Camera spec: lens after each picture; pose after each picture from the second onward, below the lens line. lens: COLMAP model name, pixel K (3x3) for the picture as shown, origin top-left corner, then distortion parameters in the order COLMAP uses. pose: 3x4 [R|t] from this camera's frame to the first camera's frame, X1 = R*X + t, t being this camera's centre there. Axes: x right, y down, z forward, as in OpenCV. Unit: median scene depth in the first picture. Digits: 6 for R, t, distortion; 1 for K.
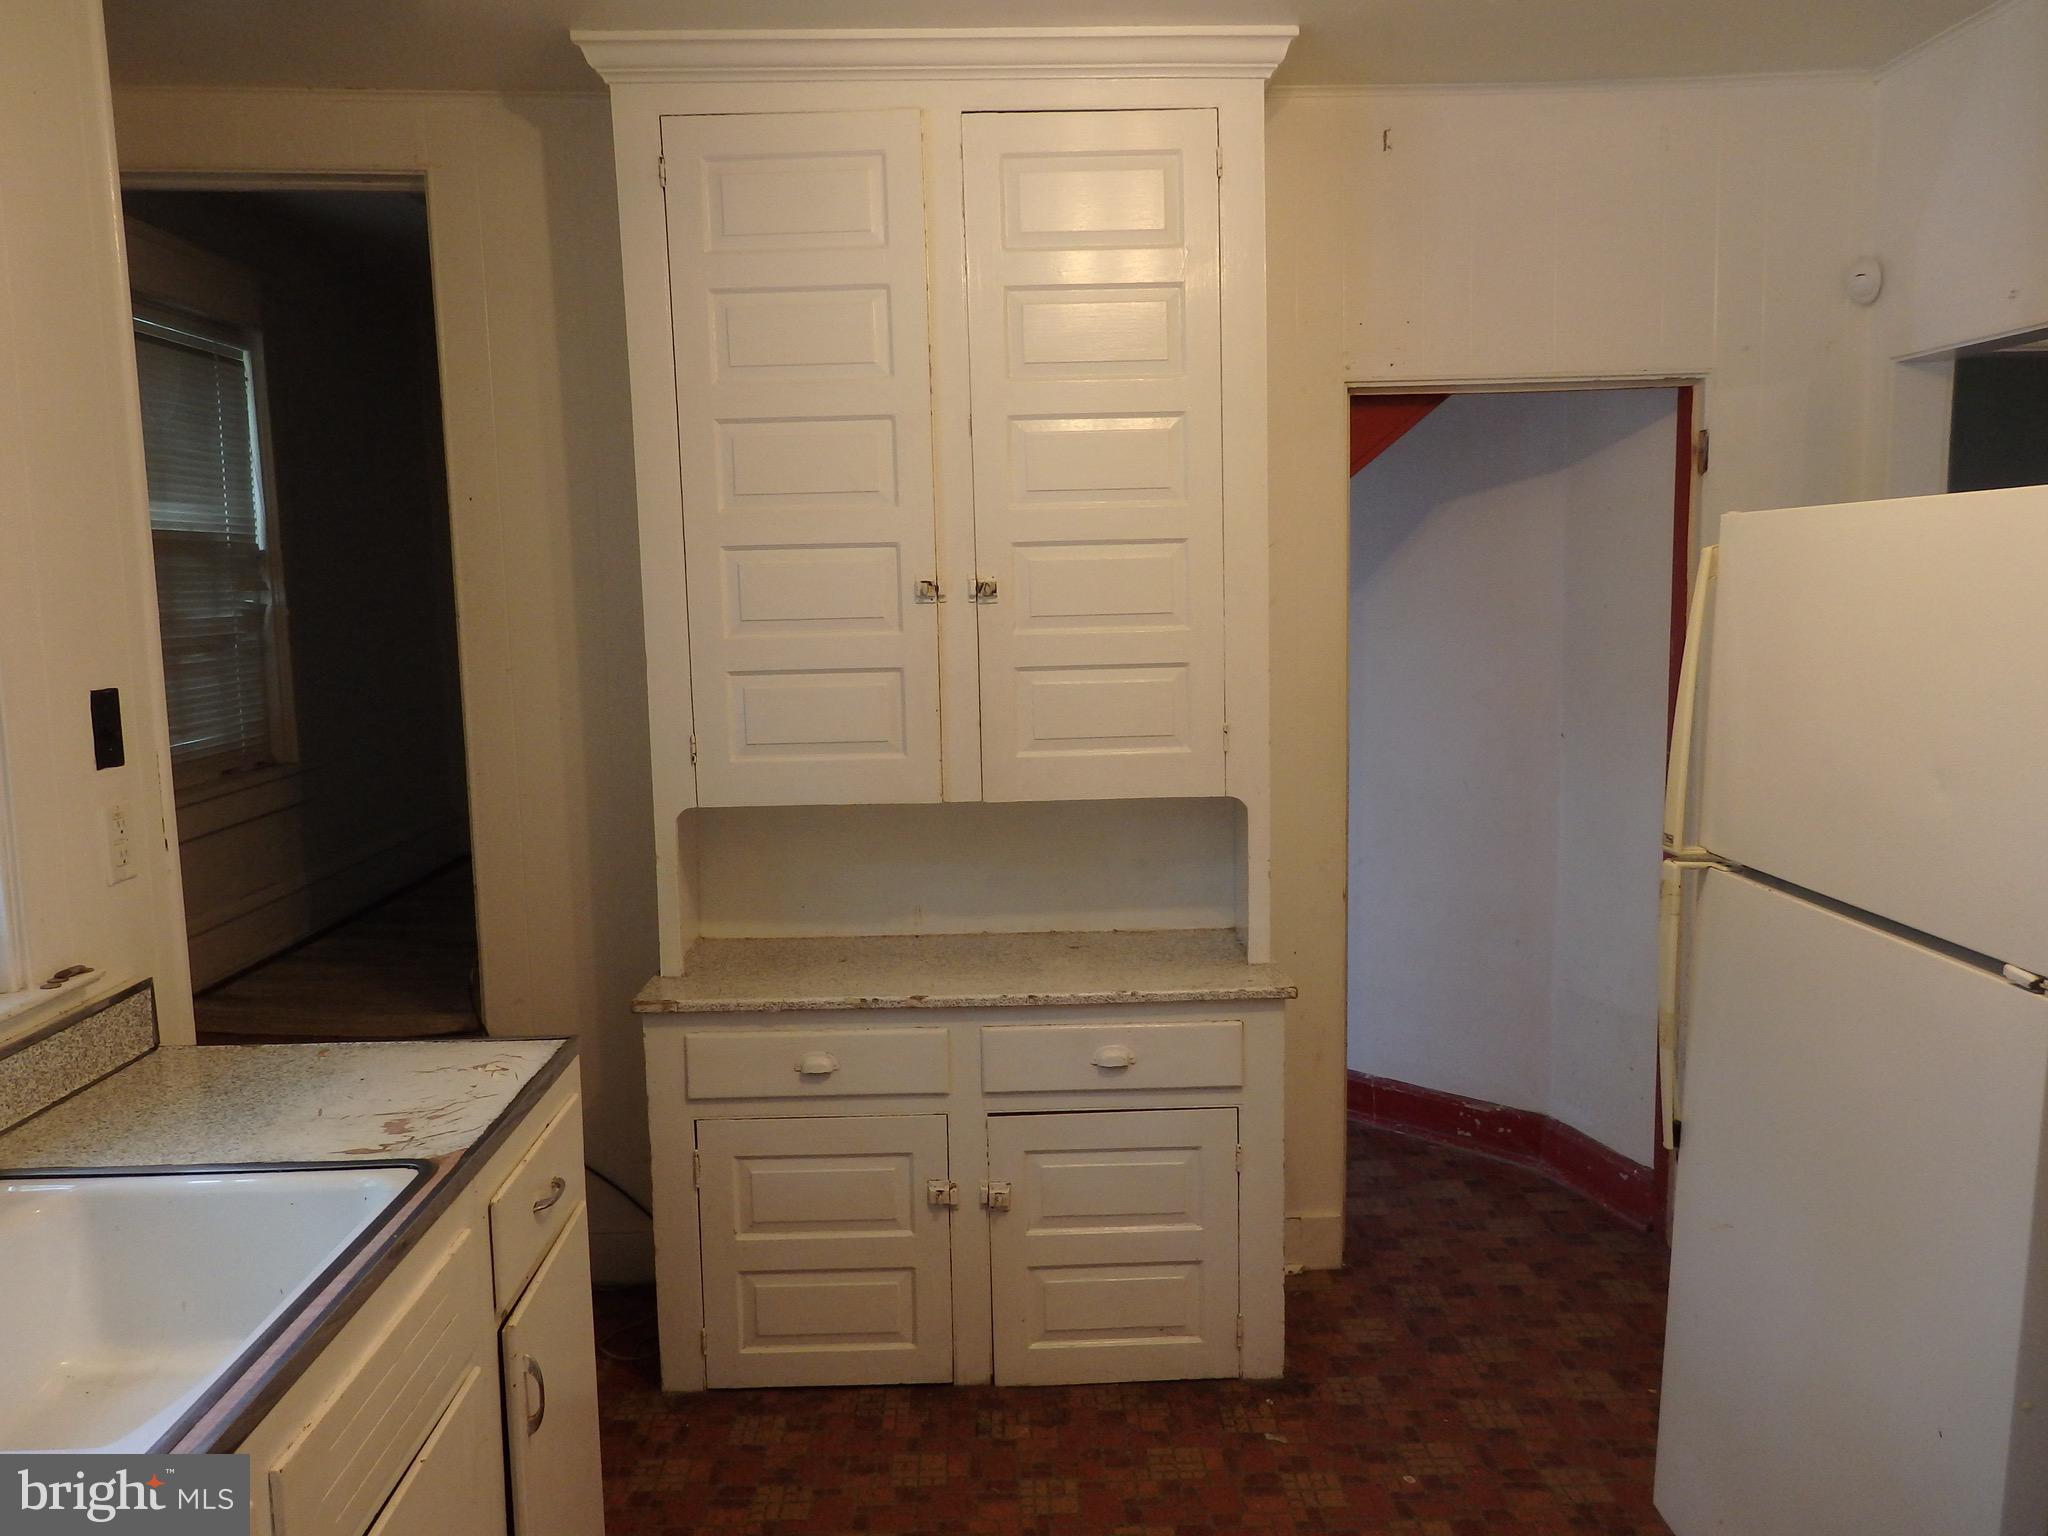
lens RADIAL K [[1523.4, 0, 1009.3], [0, 1523.4, 768.9], [0, 0, 1]] dist [0.000010, 0.004426]
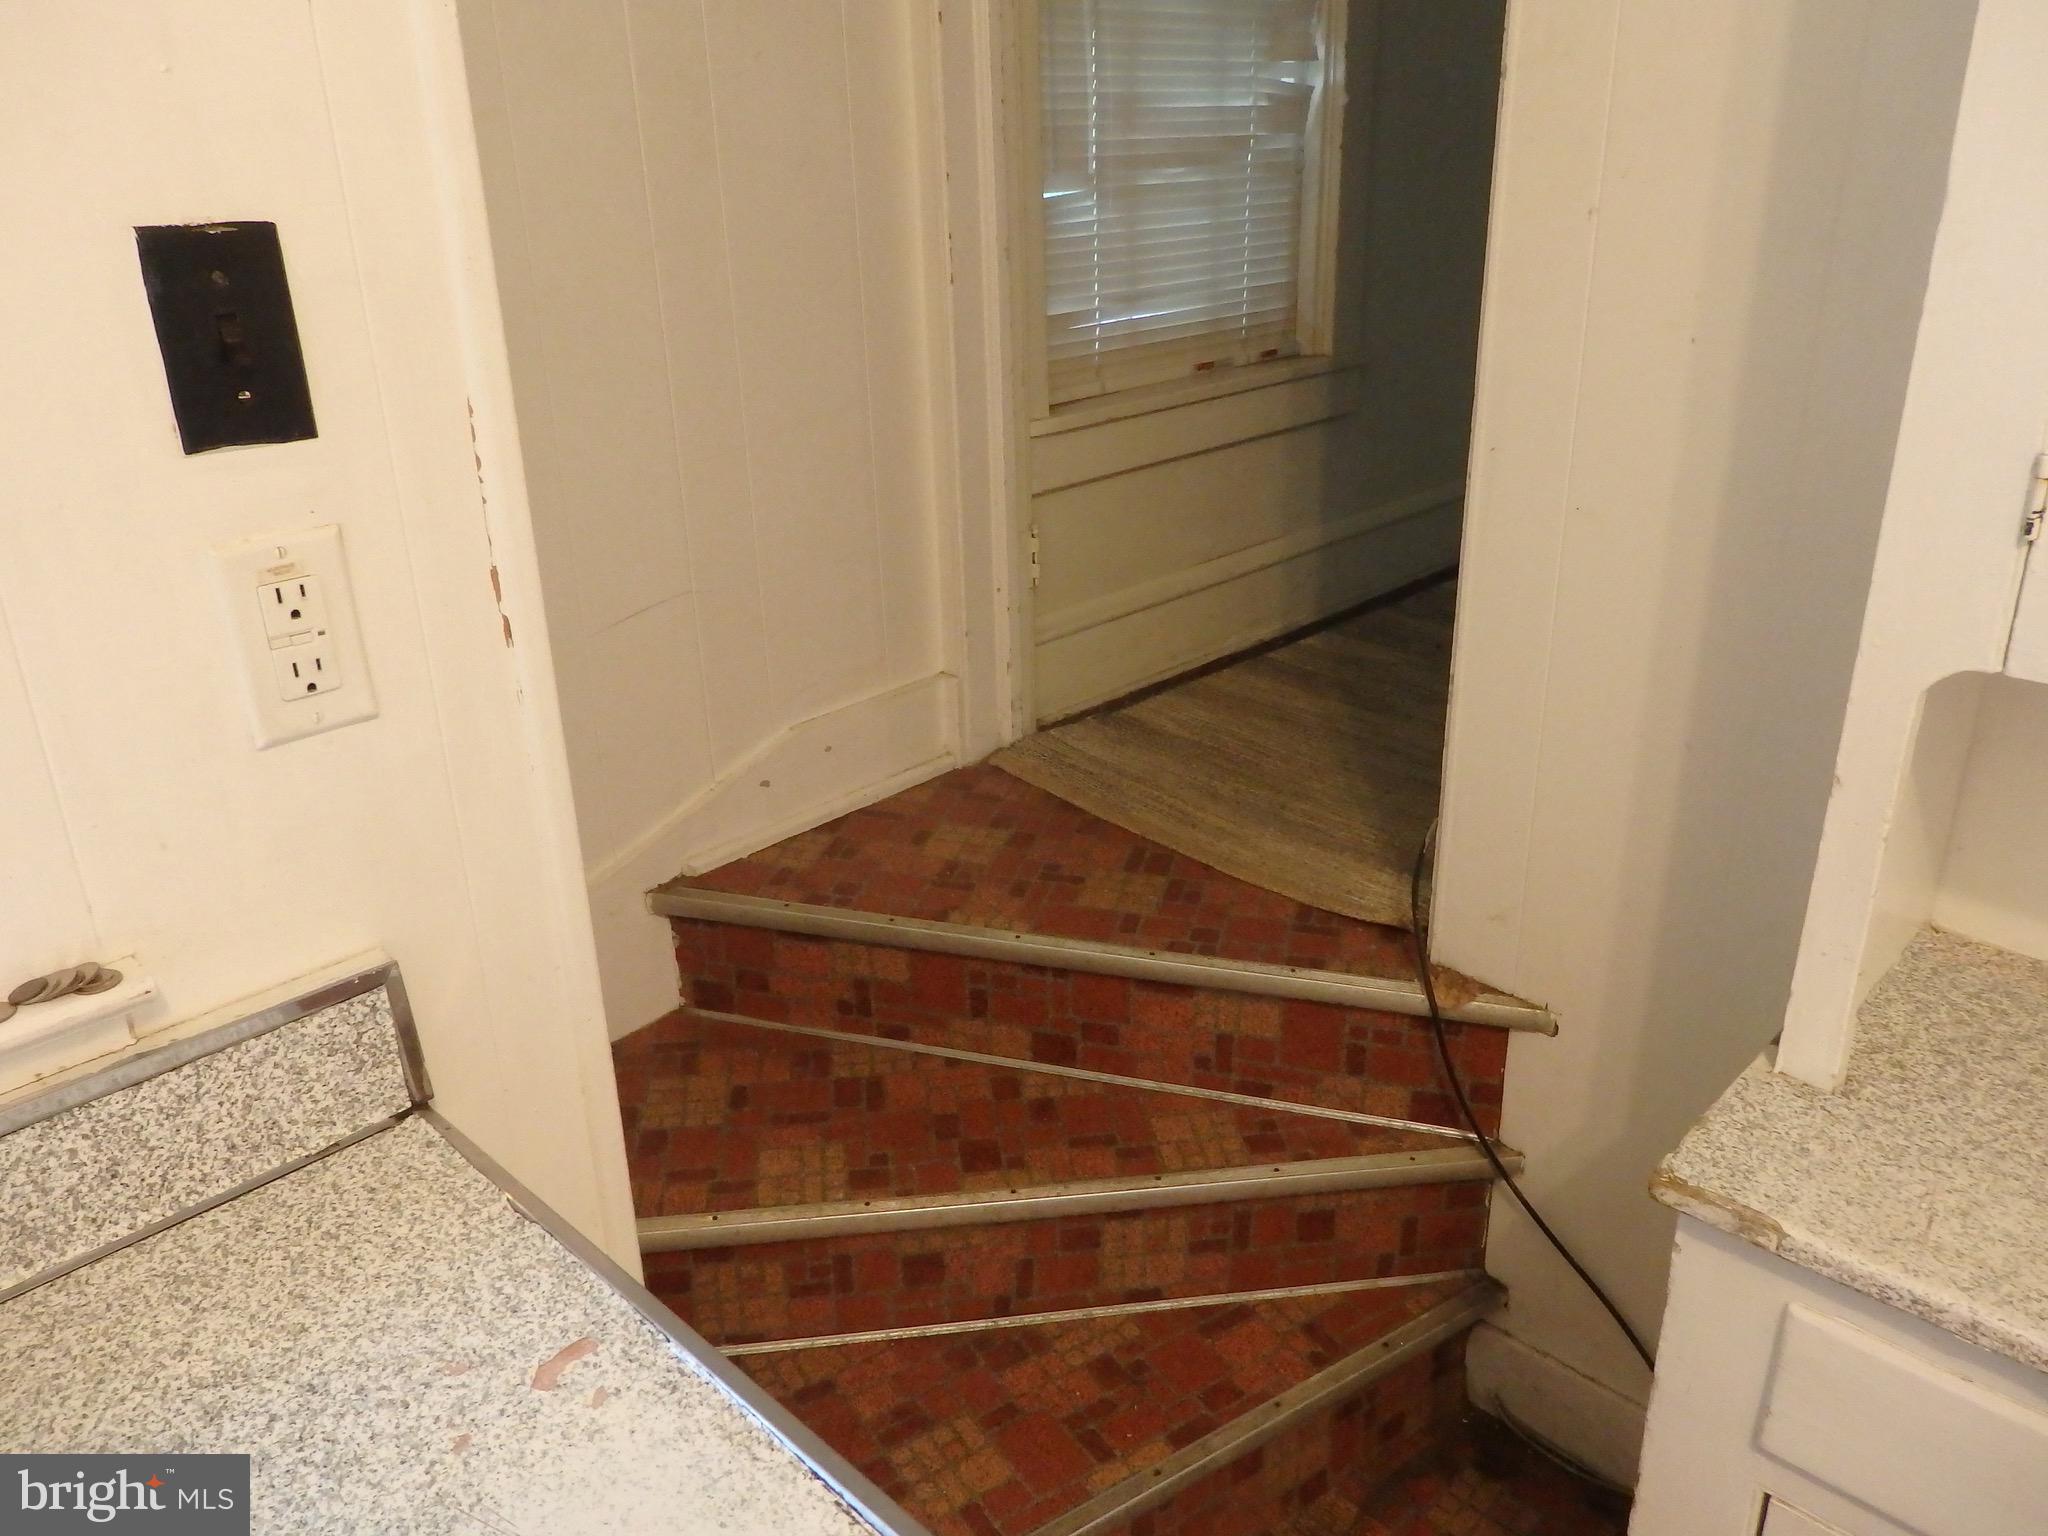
lens RADIAL K [[1523.4, 0, 1038.7], [0, 1523.4, 759.3], [0, 0, 1]] dist [0.000010, 0.004426]
pose [[0.714140, 0.268930, -0.646282, -0.128459], [-0.079286, 0.948391, 0.307033, -0.040082], [0.695499, -0.168023, 0.698606, 0.589961]]
